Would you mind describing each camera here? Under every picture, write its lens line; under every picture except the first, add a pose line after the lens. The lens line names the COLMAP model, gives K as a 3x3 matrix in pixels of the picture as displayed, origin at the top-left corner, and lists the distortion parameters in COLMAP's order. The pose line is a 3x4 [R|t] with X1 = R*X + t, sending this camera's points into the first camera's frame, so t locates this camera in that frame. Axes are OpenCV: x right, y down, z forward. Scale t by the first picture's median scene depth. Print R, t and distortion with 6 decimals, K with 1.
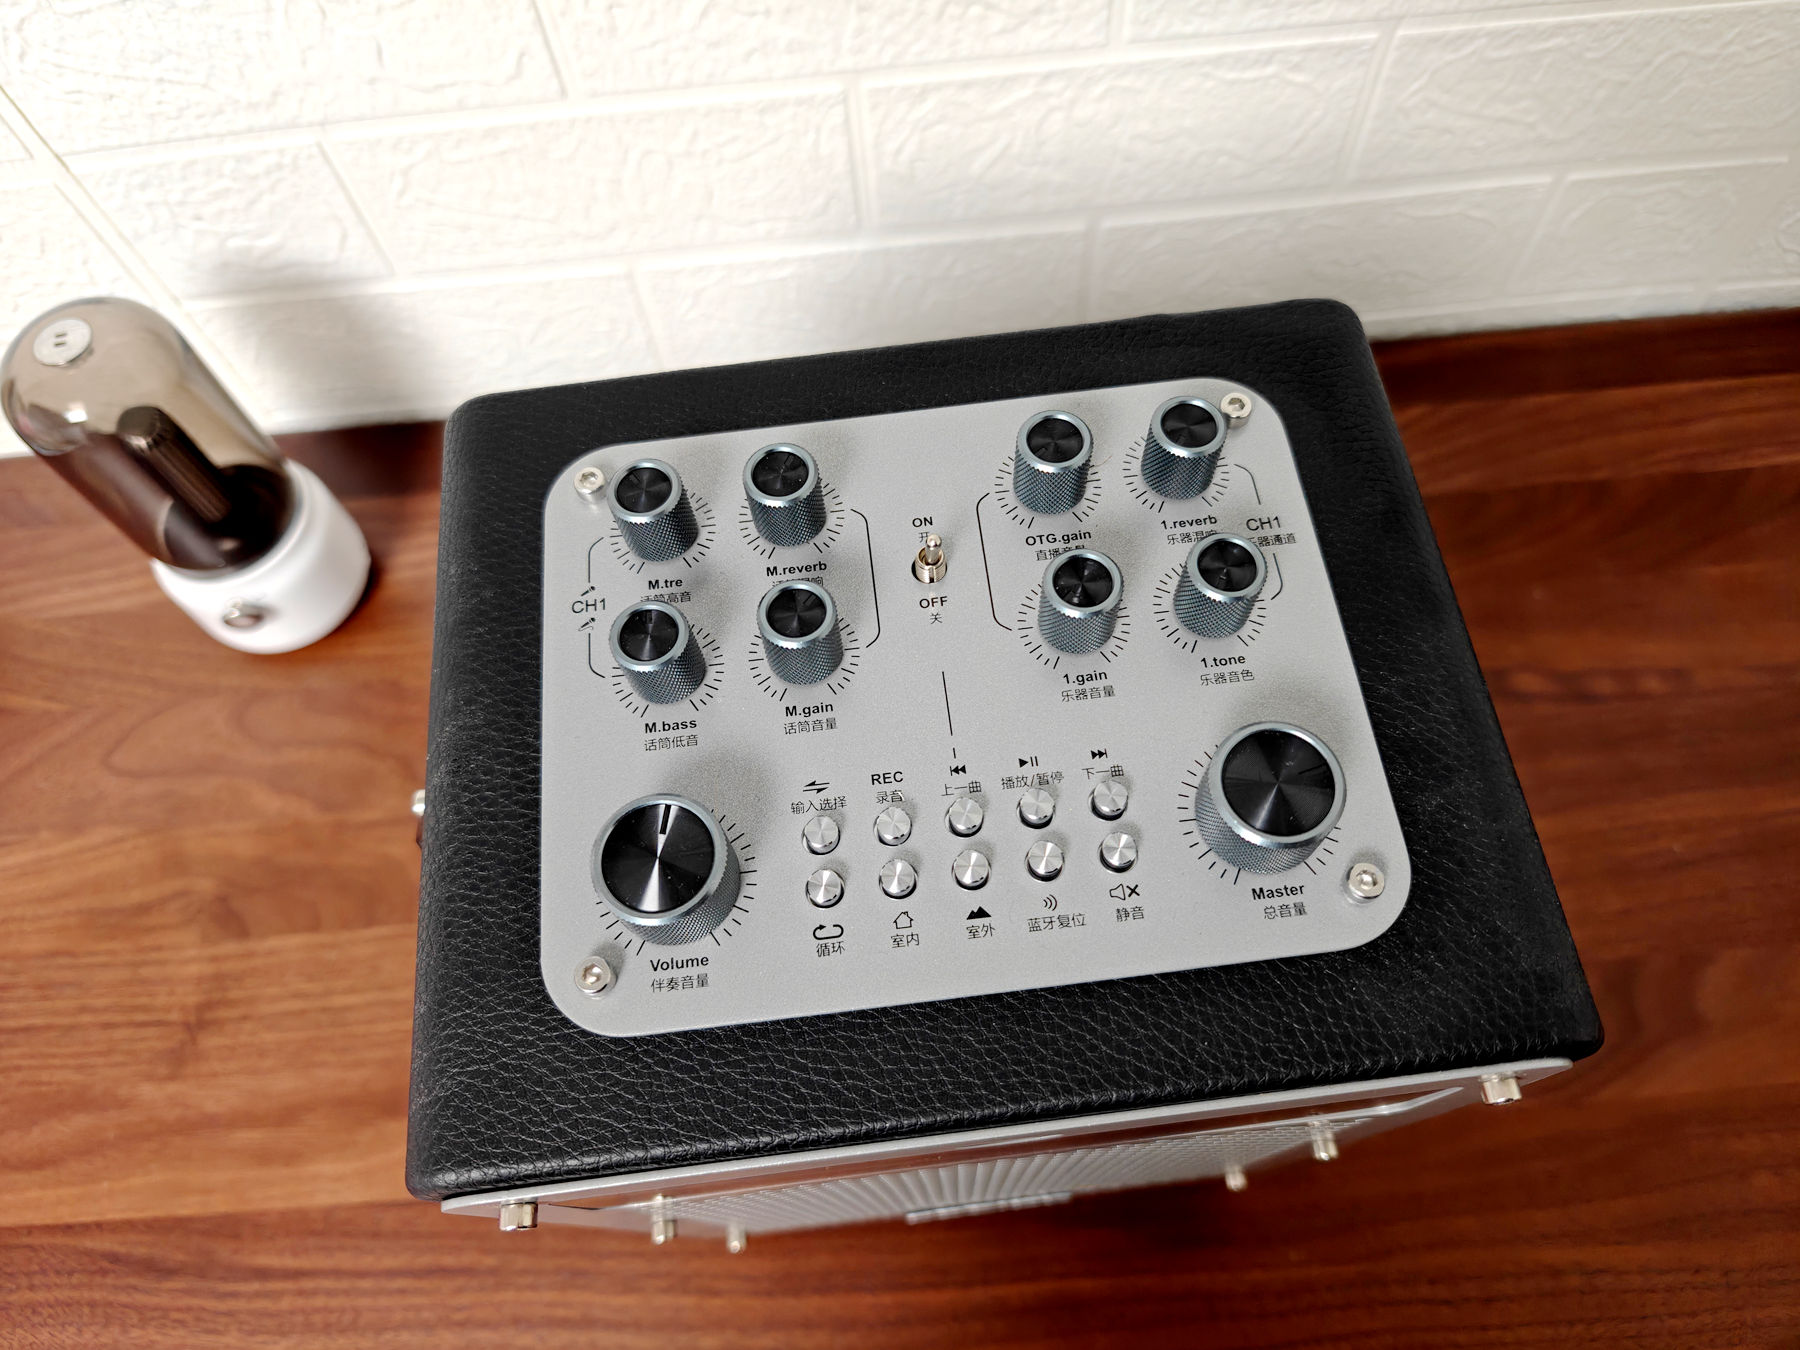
lens RADIAL K [[1250.2, 0, 896.6], [0, 1250.2, 673.7], [0, 0, 1]] dist [0.017996, -0.038870]
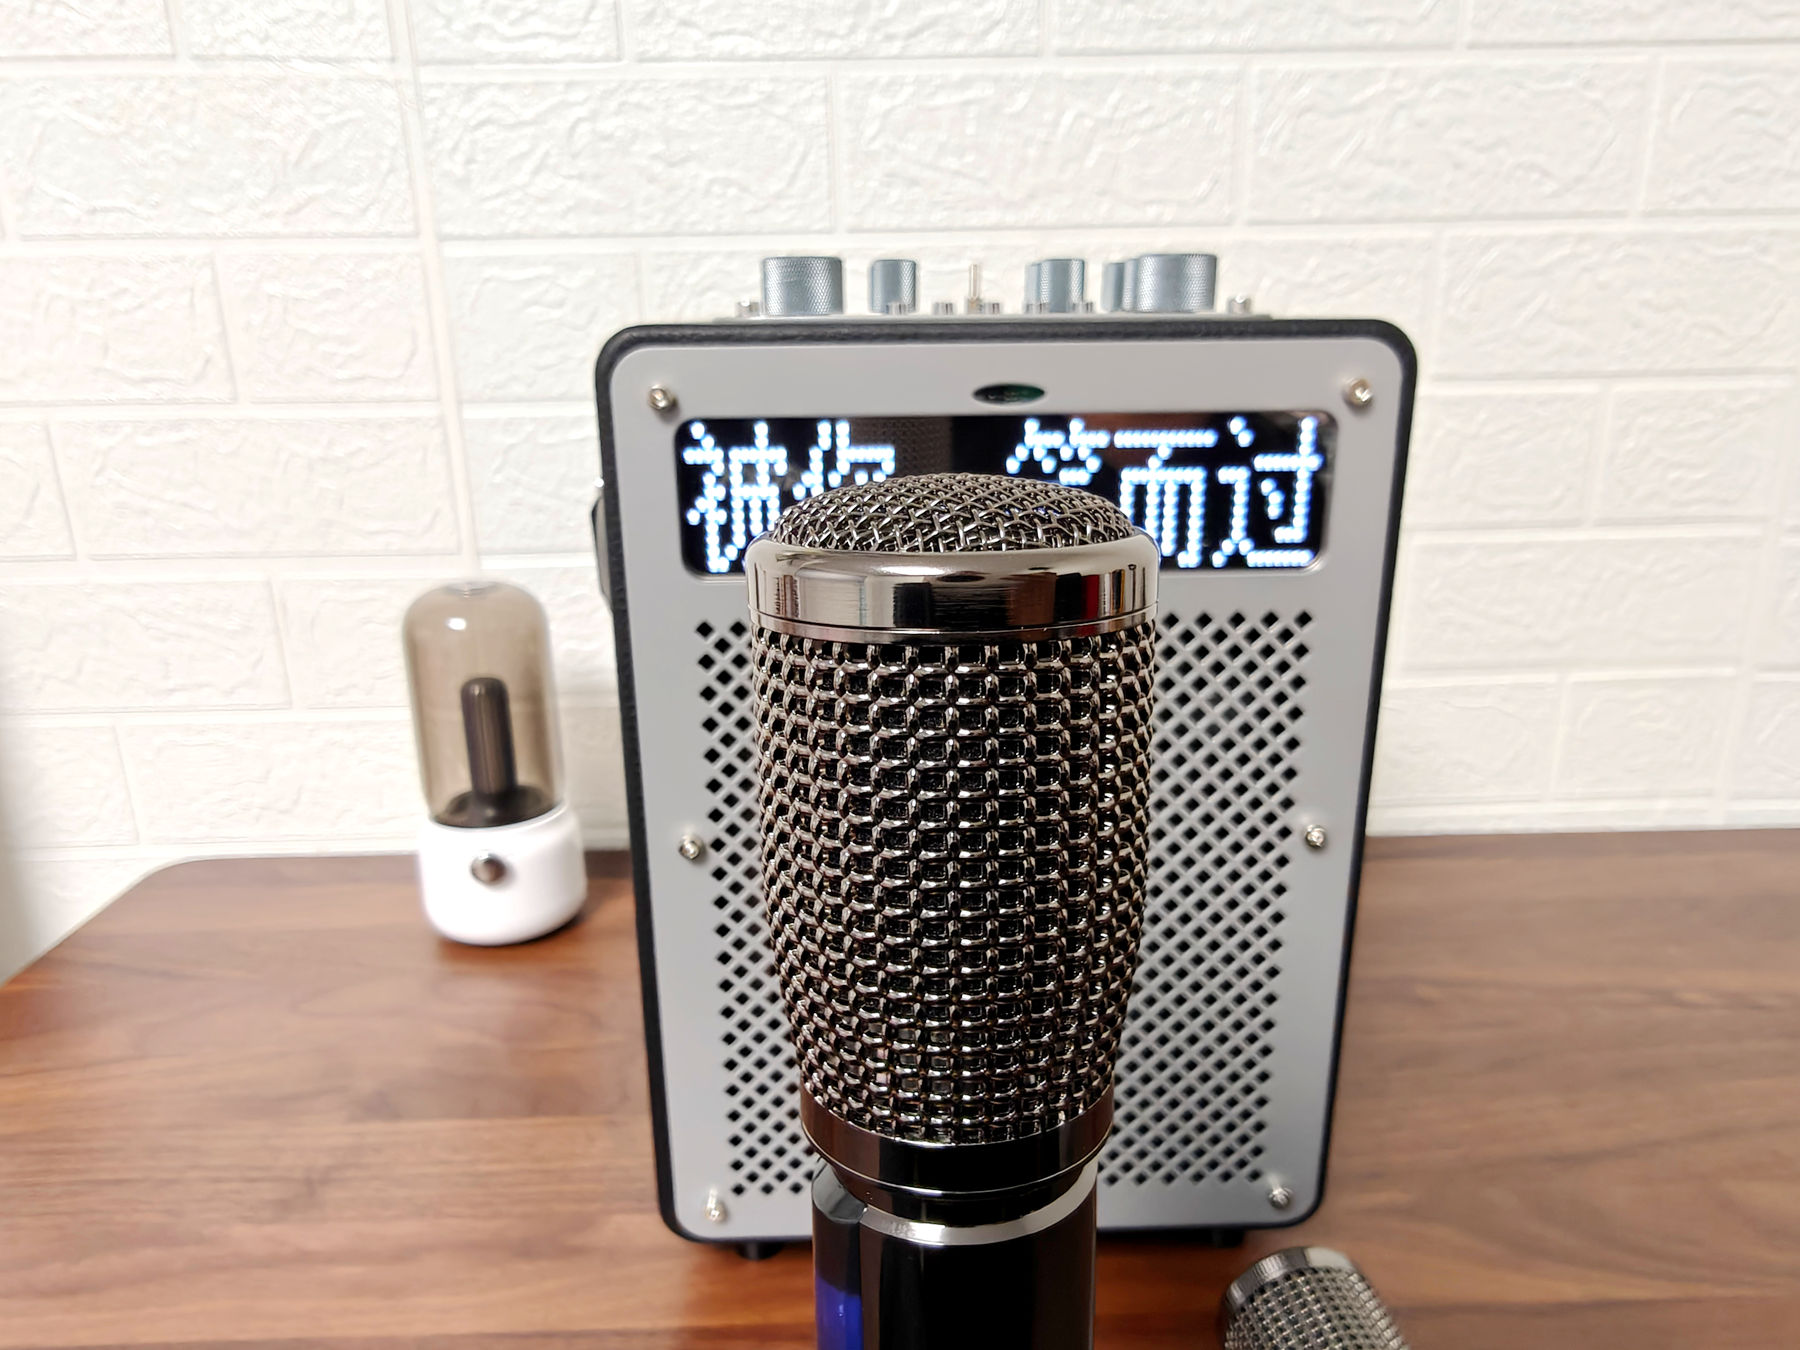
lens RADIAL K [[1250.2, 0, 900.8], [0, 1250.2, 707.8], [0, 0, 1]] dist [0.017996, -0.038870]
pose [[0.998454, 0.046573, -0.030339, -0.139887], [-0.053857, 0.675637, -0.735265, 0.697322], [-0.013745, 0.735762, 0.677101, 0.152431]]
